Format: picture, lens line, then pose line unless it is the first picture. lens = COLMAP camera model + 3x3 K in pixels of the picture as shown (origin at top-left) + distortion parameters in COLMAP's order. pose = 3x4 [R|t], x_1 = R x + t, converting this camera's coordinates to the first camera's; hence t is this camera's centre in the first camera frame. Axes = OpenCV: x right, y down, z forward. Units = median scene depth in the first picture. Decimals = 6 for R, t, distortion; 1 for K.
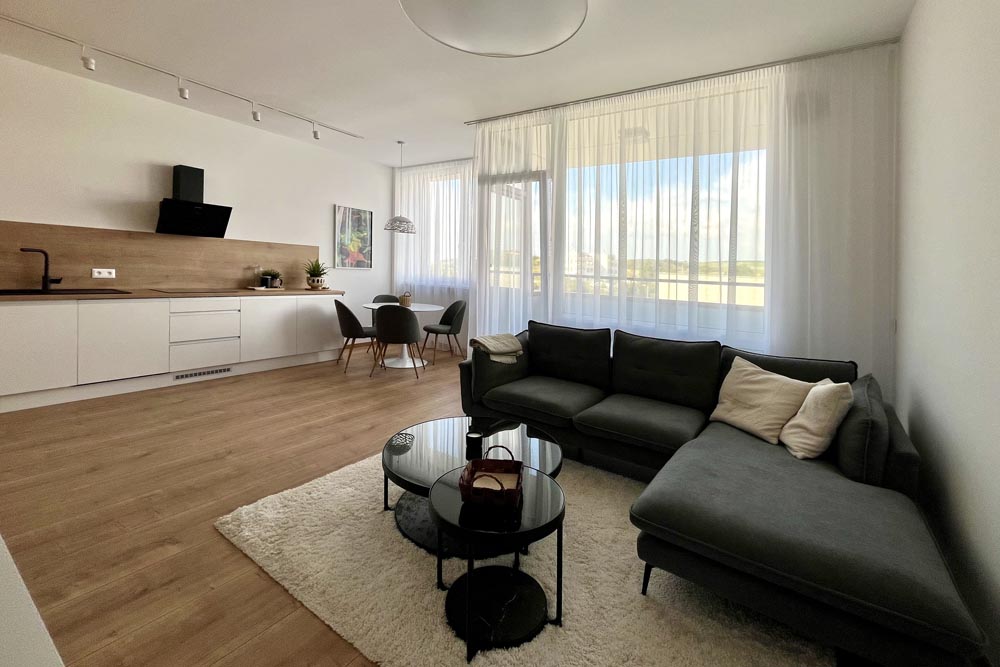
lens RADIAL K [[423.8, 0, 505.3], [0, 423.8, 329.6], [0, 0, 1]] dist [-0.003515, -0.000063]
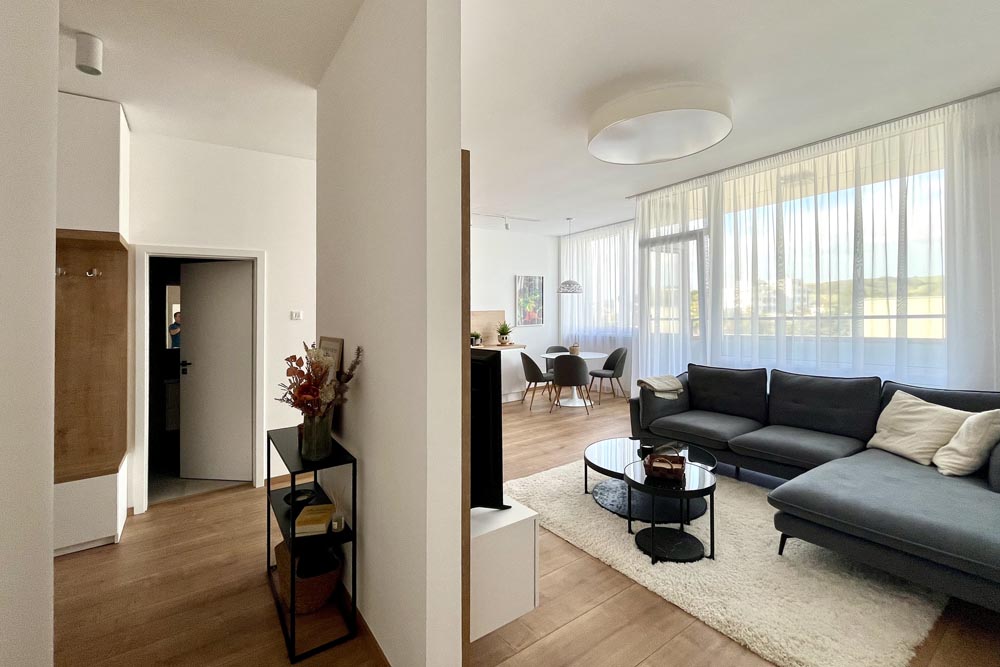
lens RADIAL K [[423.8, 0, 498.1], [0, 423.8, 385.9], [0, 0, 1]] dist [-0.003515, -0.000063]
pose [[0.933039, -0.016118, -0.359414, -0.019812], [0.024762, 0.999504, 0.019458, 0.005419], [0.358922, -0.027055, 0.932975, -0.363337]]
